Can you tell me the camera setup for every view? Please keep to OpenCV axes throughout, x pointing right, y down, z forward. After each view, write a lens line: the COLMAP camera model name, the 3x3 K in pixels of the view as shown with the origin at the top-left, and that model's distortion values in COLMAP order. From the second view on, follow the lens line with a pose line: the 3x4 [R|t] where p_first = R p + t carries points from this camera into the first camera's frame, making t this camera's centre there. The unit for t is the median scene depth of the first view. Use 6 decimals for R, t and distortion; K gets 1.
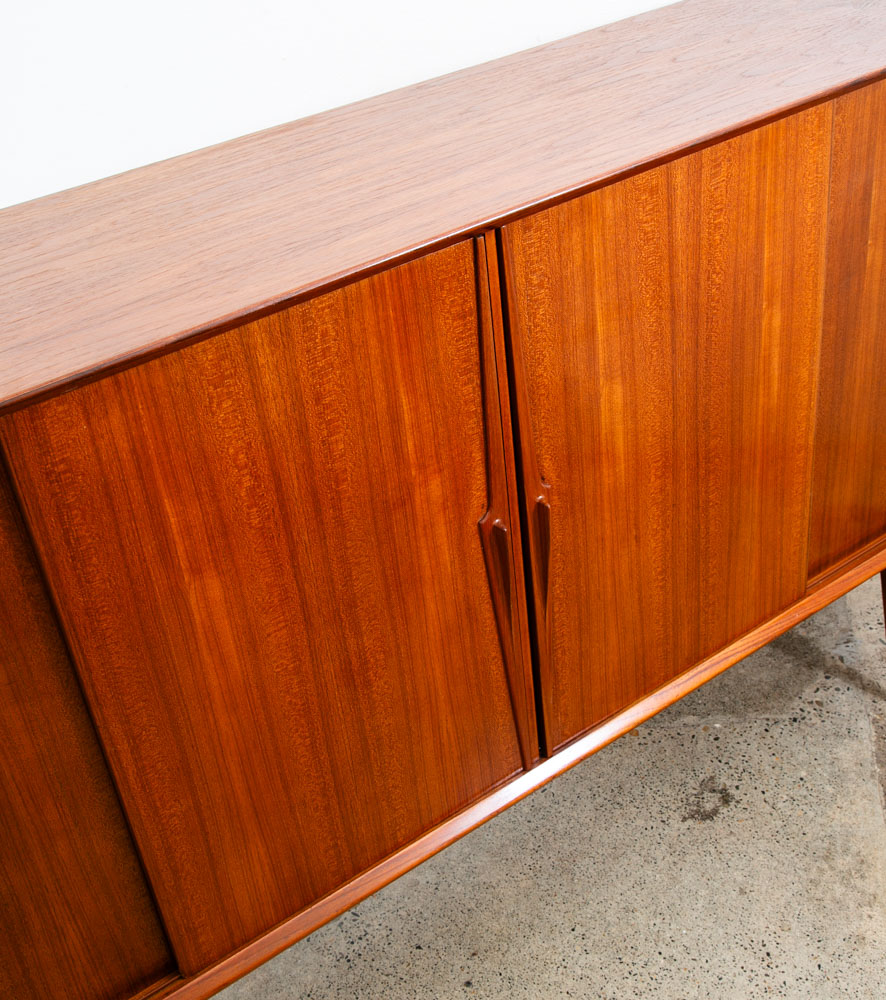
lens RADIAL K [[1287.0, 0, 429.0], [0, 1287.0, 542.1], [0, 0, 1]] dist [0.007570, 0.000000]
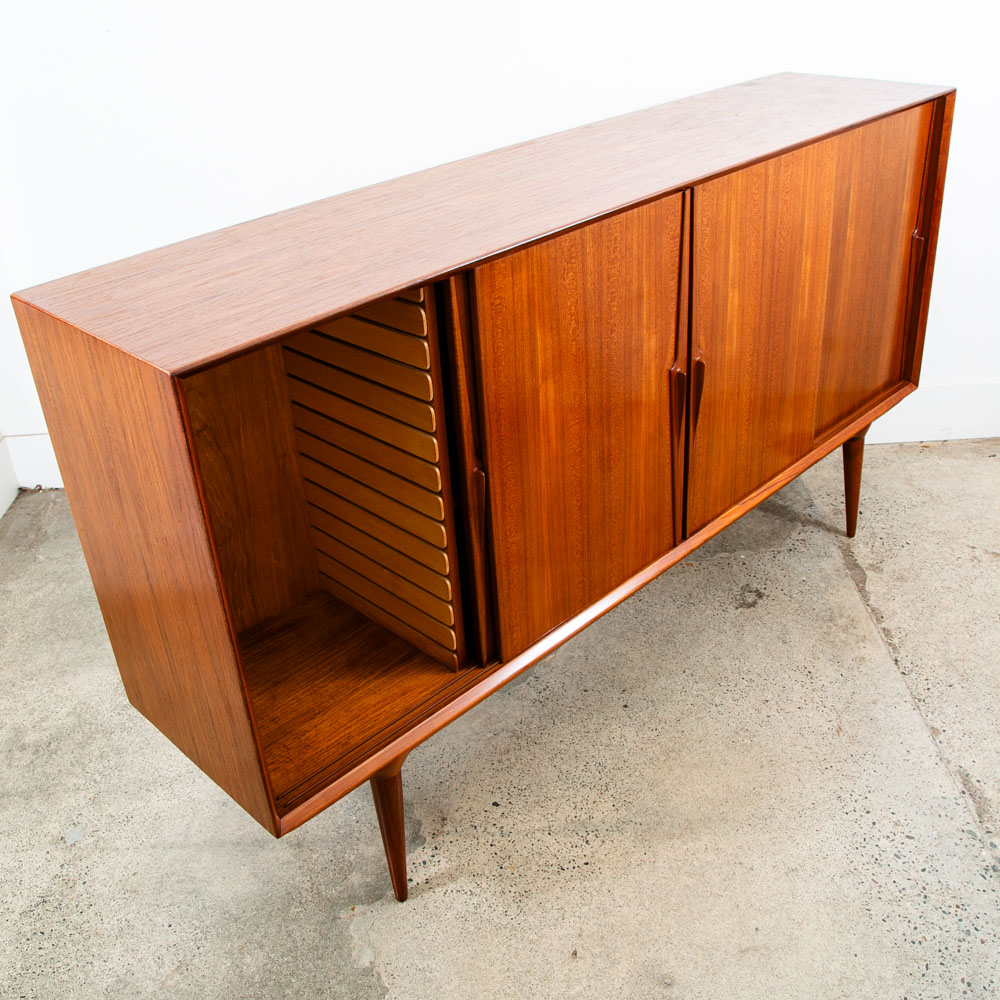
lens RADIAL K [[1065.8, 0, 488.0], [0, 1065.8, 499.3], [0, 0, 1]] dist [-0.090969, 0.000000]
pose [[0.987775, -0.035201, 0.151862, -0.365315], [0.046624, 0.996291, -0.072327, 0.215007], [-0.148753, 0.078523, 0.985752, -0.265391]]
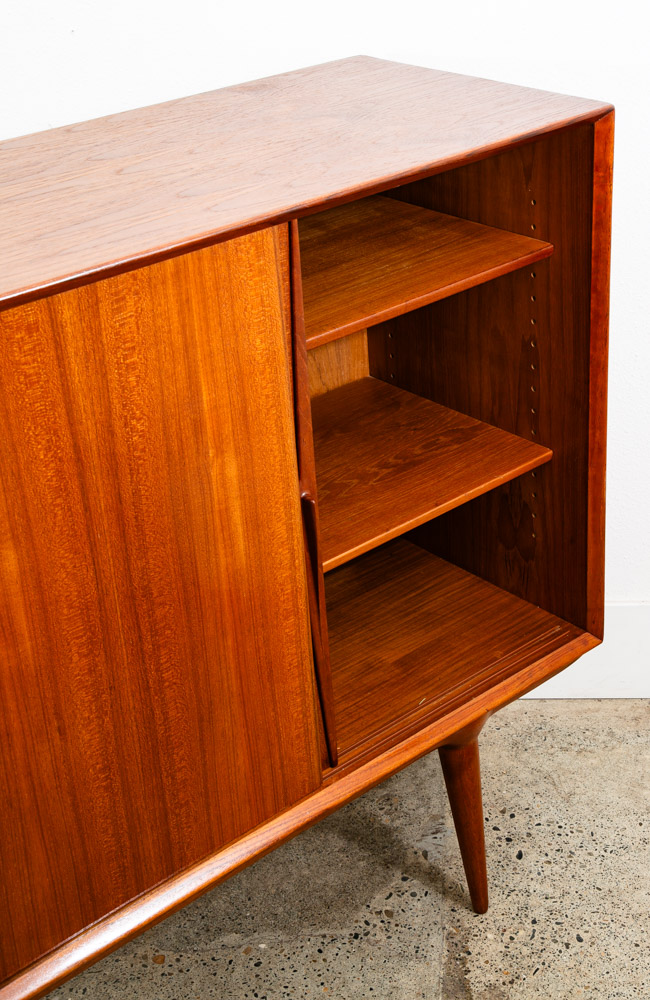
lens RADIAL K [[1540.1, 0, 361.8], [0, 1540.1, 449.3], [0, 0, 1]] dist [0.146770, 0.000000]
pose [[0.993536, 0.011125, 0.112972, 0.243387], [0.004740, 0.990252, -0.139205, -0.042299], [-0.113420, 0.138841, 0.983798, -0.026546]]
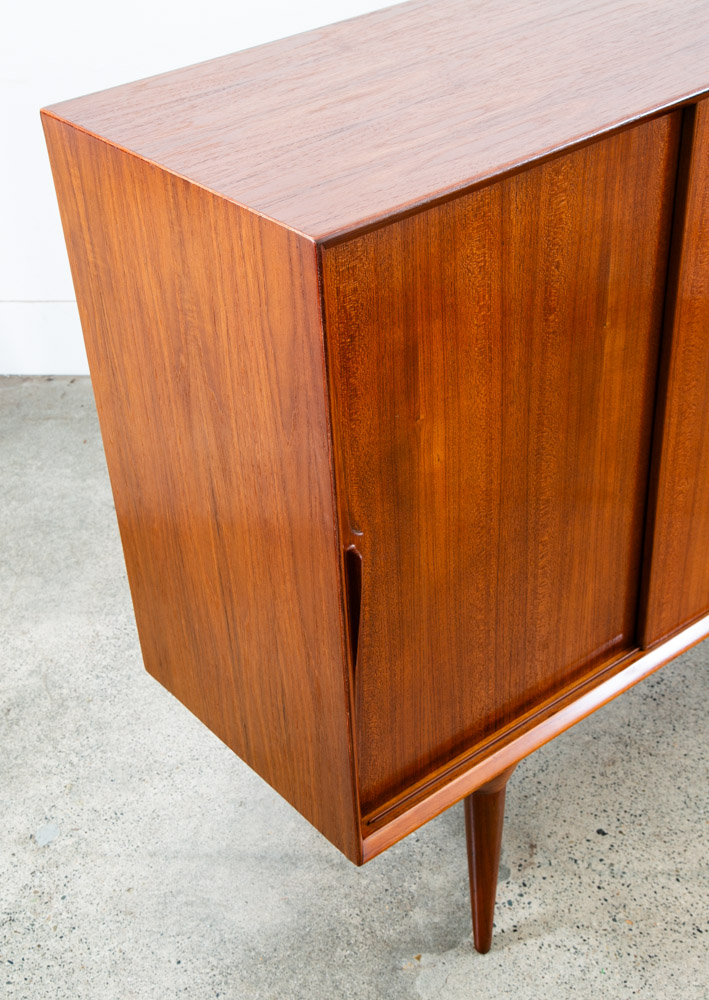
lens RADIAL K [[1353.8, 0, 341.3], [0, 1353.8, 549.9], [0, 0, 1]] dist [0.102111, 0.000000]
pose [[0.997704, 0.013557, 0.066355, -0.503475], [-0.015637, 0.999399, 0.030922, 0.196533], [-0.065896, -0.031889, 0.997317, -0.195288]]
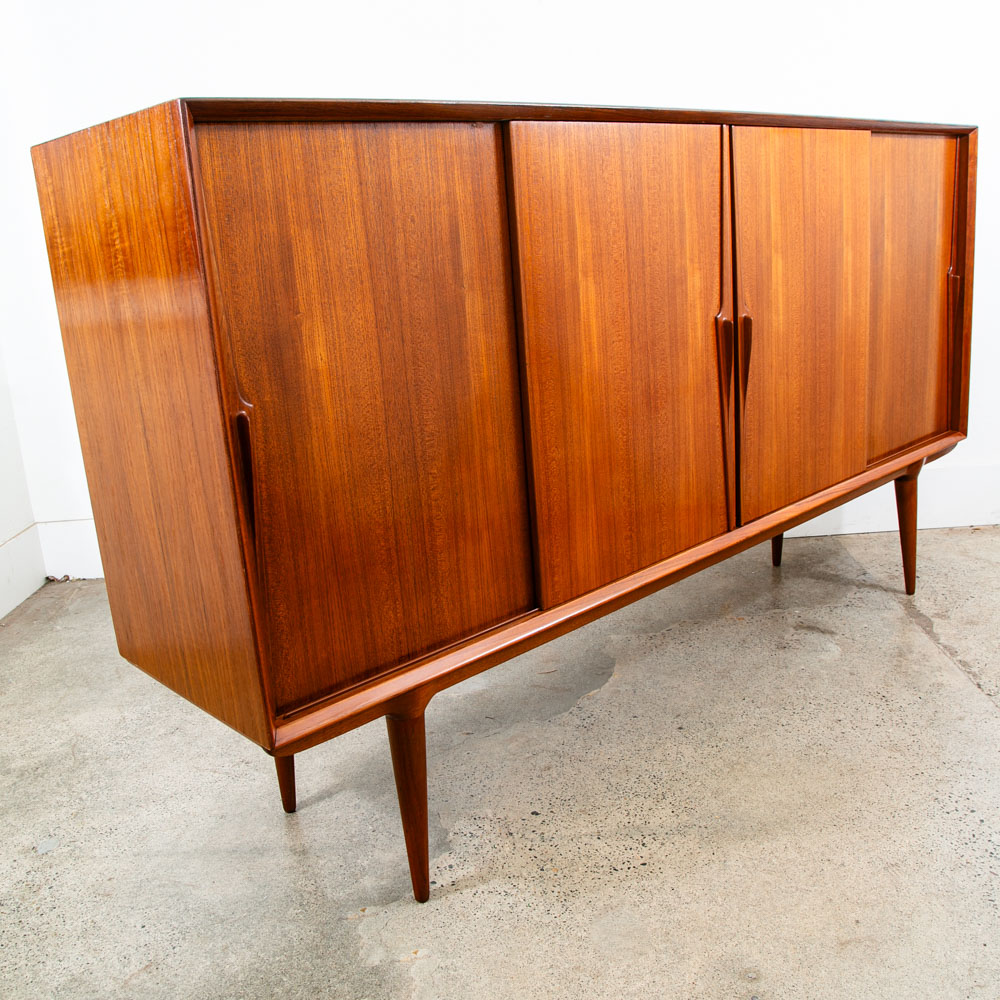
lens RADIAL K [[1012.8, 0, 496.3], [0, 1012.8, 528.3], [0, 0, 1]] dist [-0.090134, 0.000000]
pose [[0.991726, -0.000375, 0.128369, -0.348214], [0.039894, 0.951379, -0.305427, 0.538217], [-0.122013, 0.308021, 0.943523, -0.041454]]
